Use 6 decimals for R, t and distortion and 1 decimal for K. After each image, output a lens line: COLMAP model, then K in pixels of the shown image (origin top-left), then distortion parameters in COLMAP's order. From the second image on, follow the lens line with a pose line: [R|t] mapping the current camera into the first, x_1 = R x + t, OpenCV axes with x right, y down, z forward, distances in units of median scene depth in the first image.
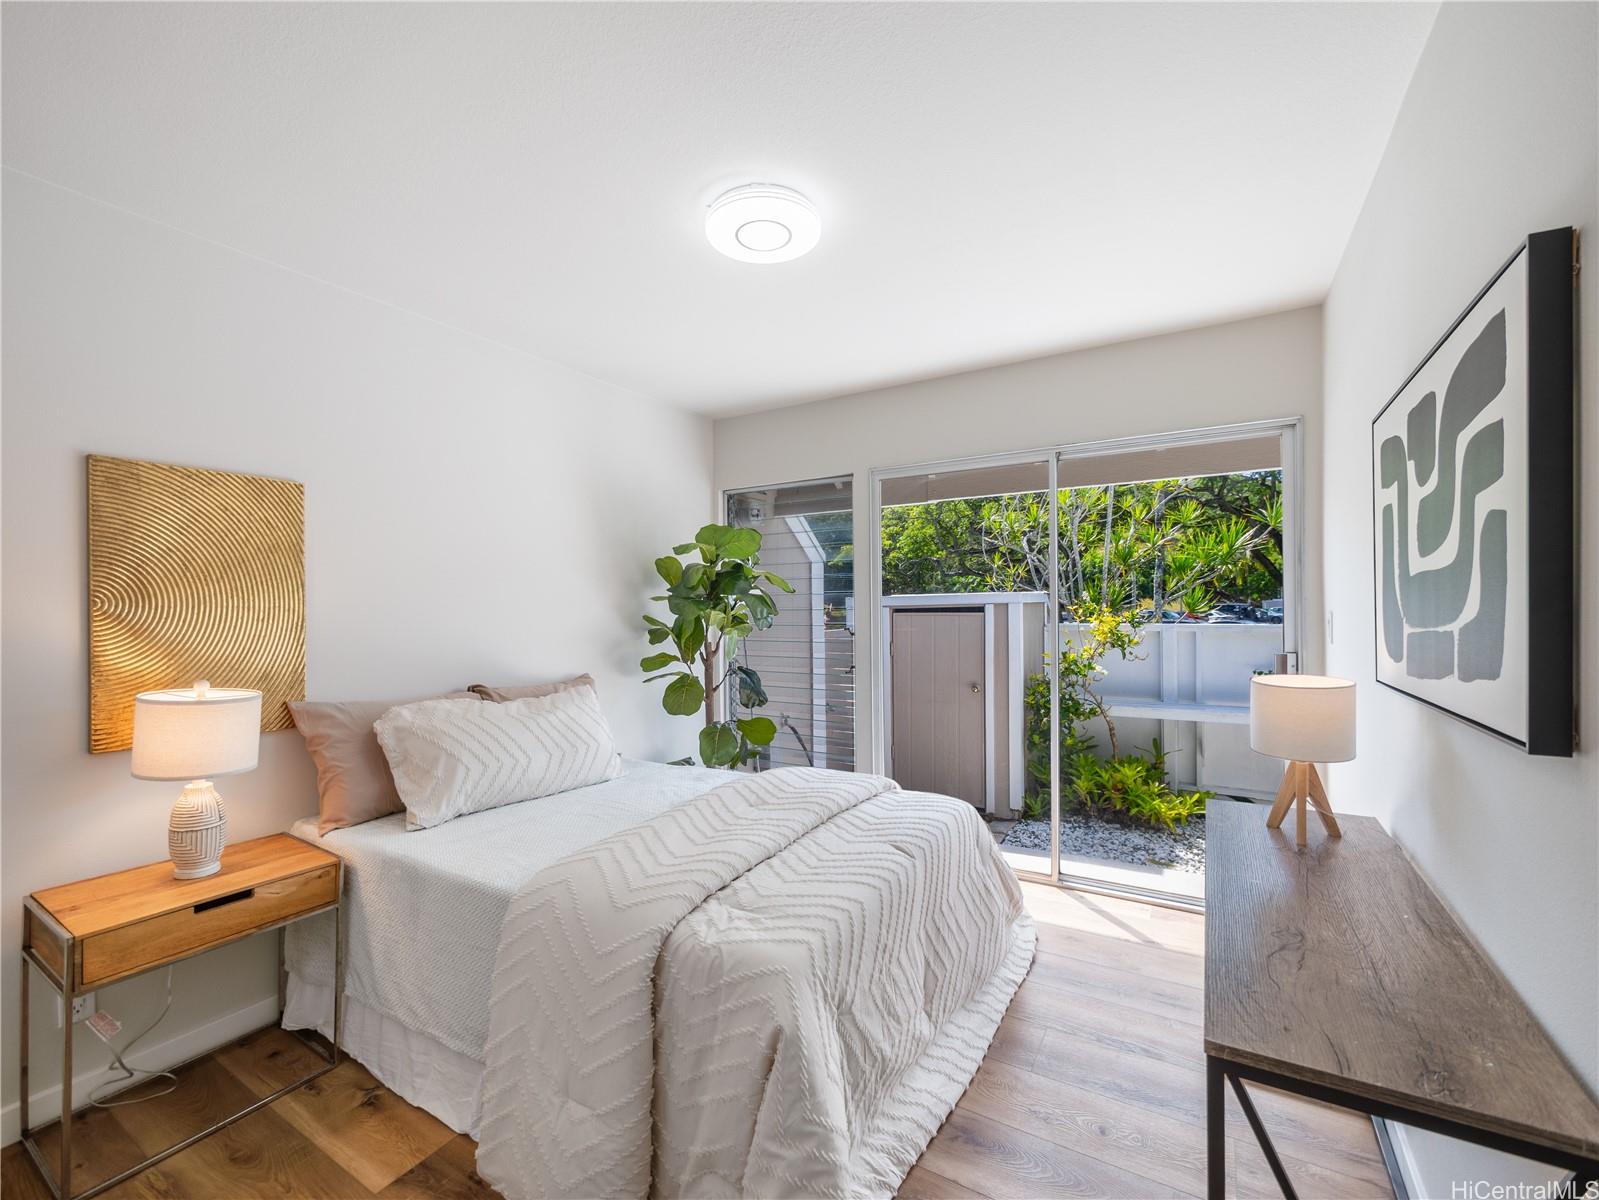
lens RADIAL K [[675.8, 0, 797.6], [0, 675.8, 597.2], [0, 0, 1]] dist [-0.006309, 0.000302]
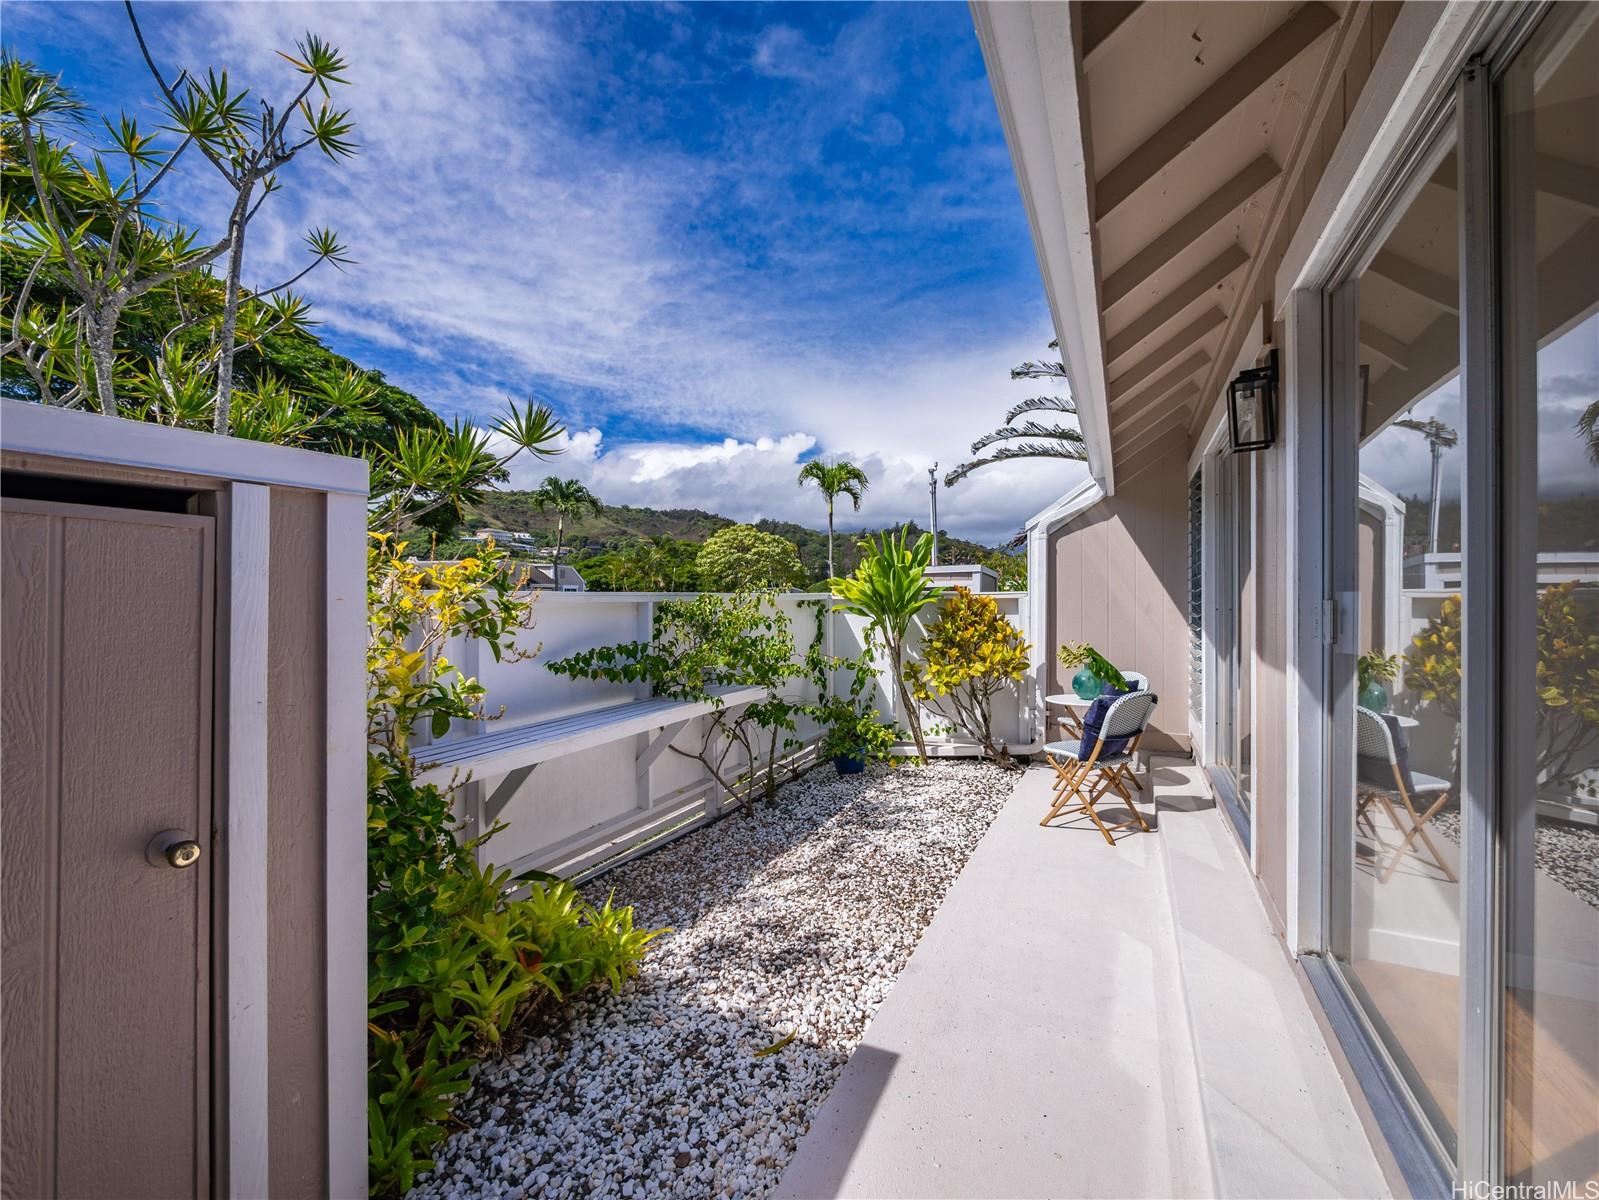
lens RADIAL K [[675.8, 0, 797.6], [0, 675.8, 597.2], [0, 0, 1]] dist [-0.006309, 0.000302]
pose [[-0.087823, 0.008042, 0.996104, 0.023316], [-0.010753, 0.999901, -0.009021, 0.051897], [-0.996078, -0.011503, -0.087727, 0.842219]]
